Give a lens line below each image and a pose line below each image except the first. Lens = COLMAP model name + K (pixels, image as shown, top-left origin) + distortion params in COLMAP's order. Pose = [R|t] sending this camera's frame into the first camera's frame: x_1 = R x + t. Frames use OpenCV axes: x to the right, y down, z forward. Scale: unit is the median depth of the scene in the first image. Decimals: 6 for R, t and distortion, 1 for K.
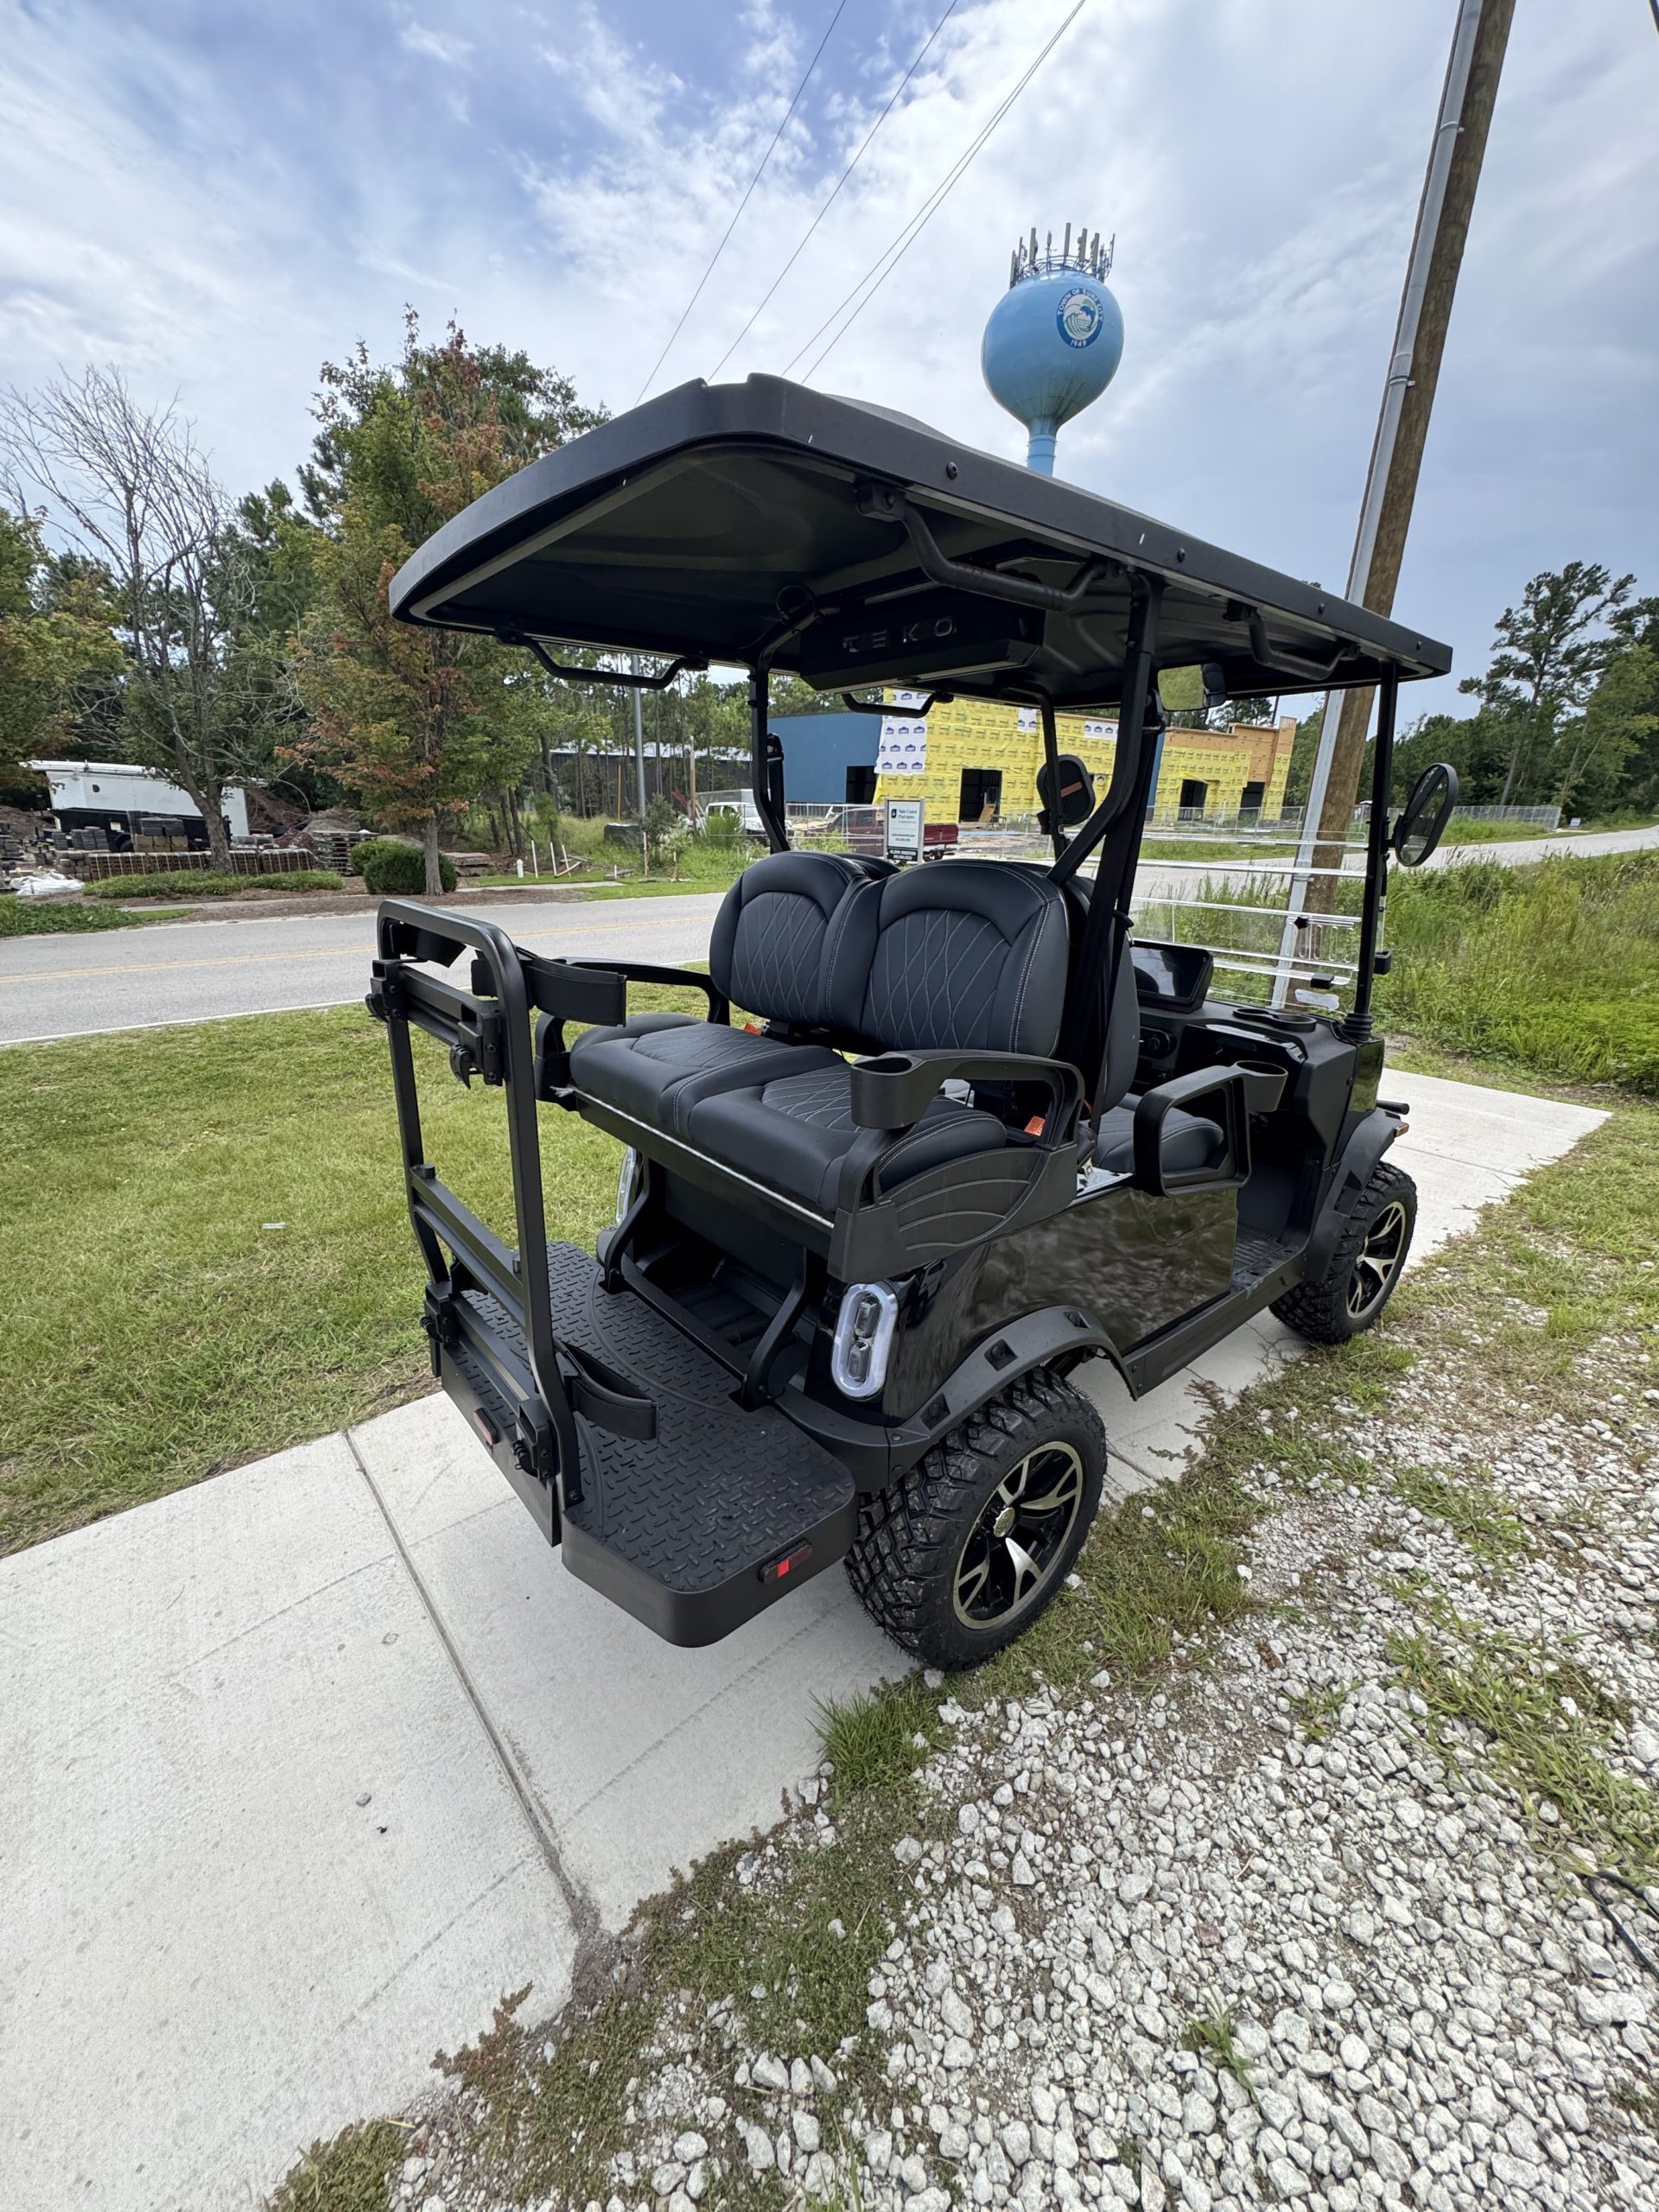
lens RADIAL K [[887.6, 0, 834.0], [0, 887.6, 1114.4], [0, 0, 1]] dist [-0.006277, 0.000517]
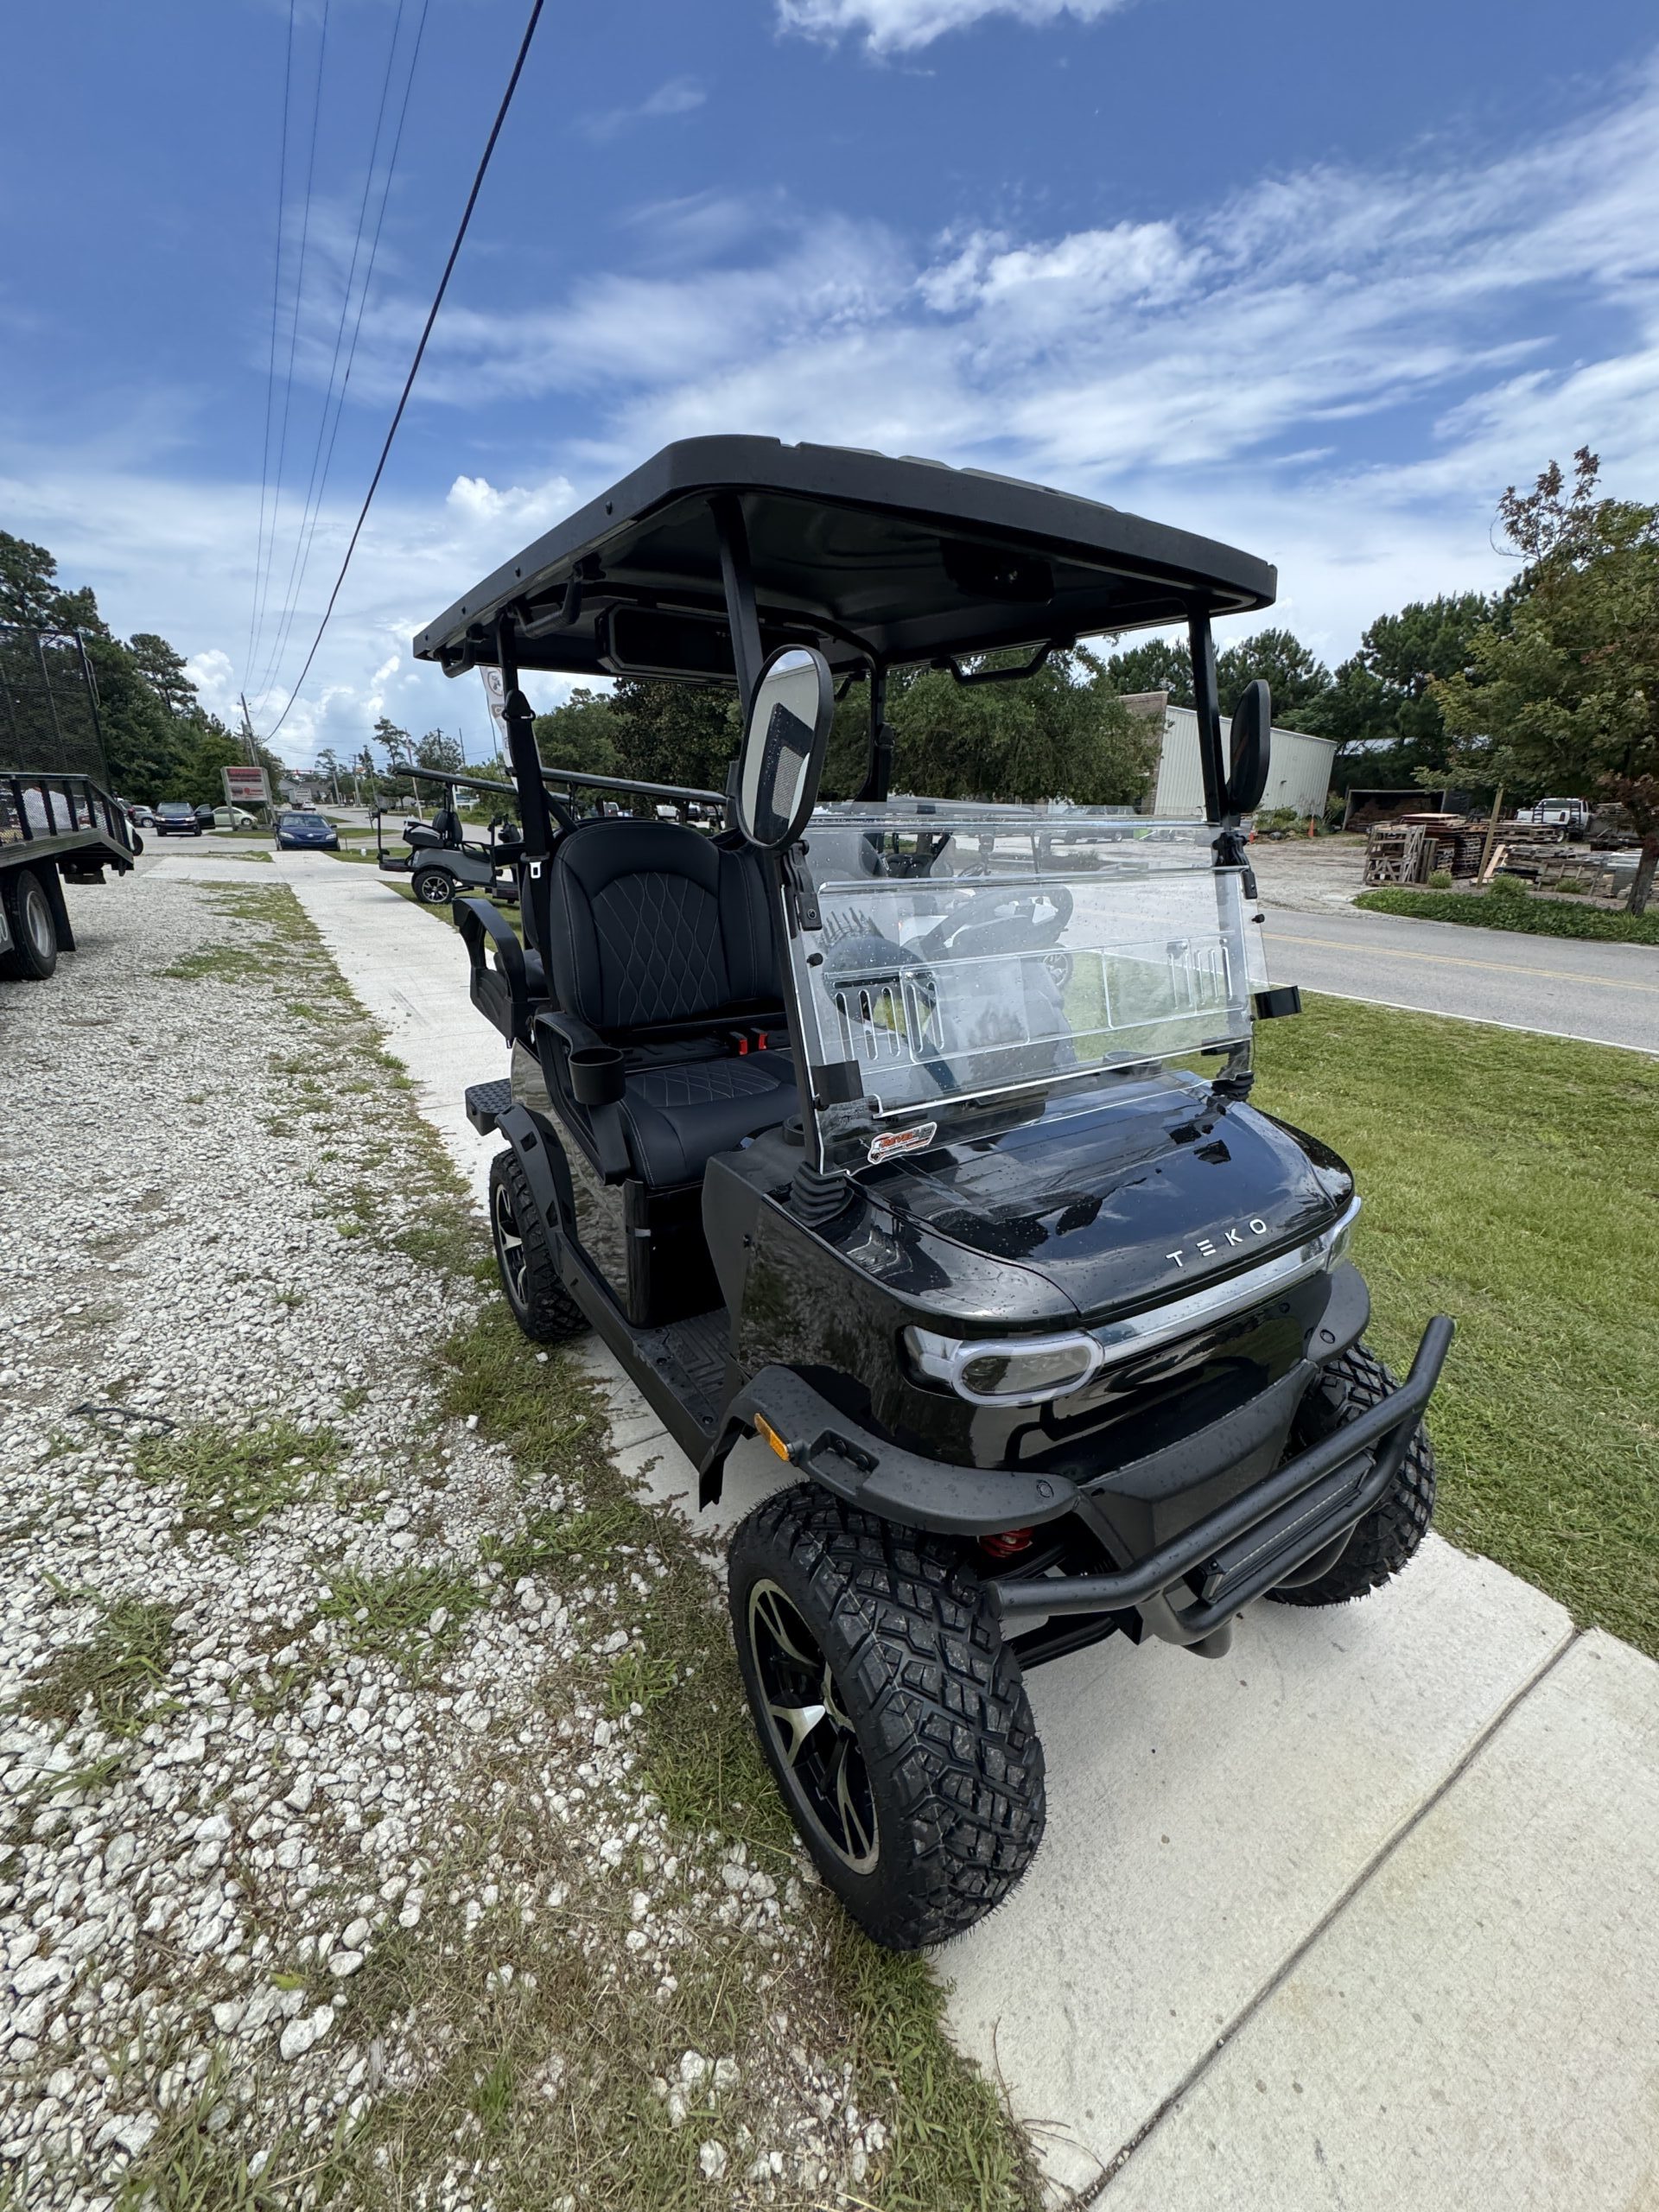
lens RADIAL K [[882.3, 0, 828.1], [0, 882.3, 1116.0], [0, 0, 1]] dist [-0.006375, 0.000665]
pose [[-0.130969, 0.322076, -0.937611, 0.132136], [-0.337618, 0.874735, 0.347638, -0.039702], [0.932127, 0.362084, -0.005824, 0.124897]]
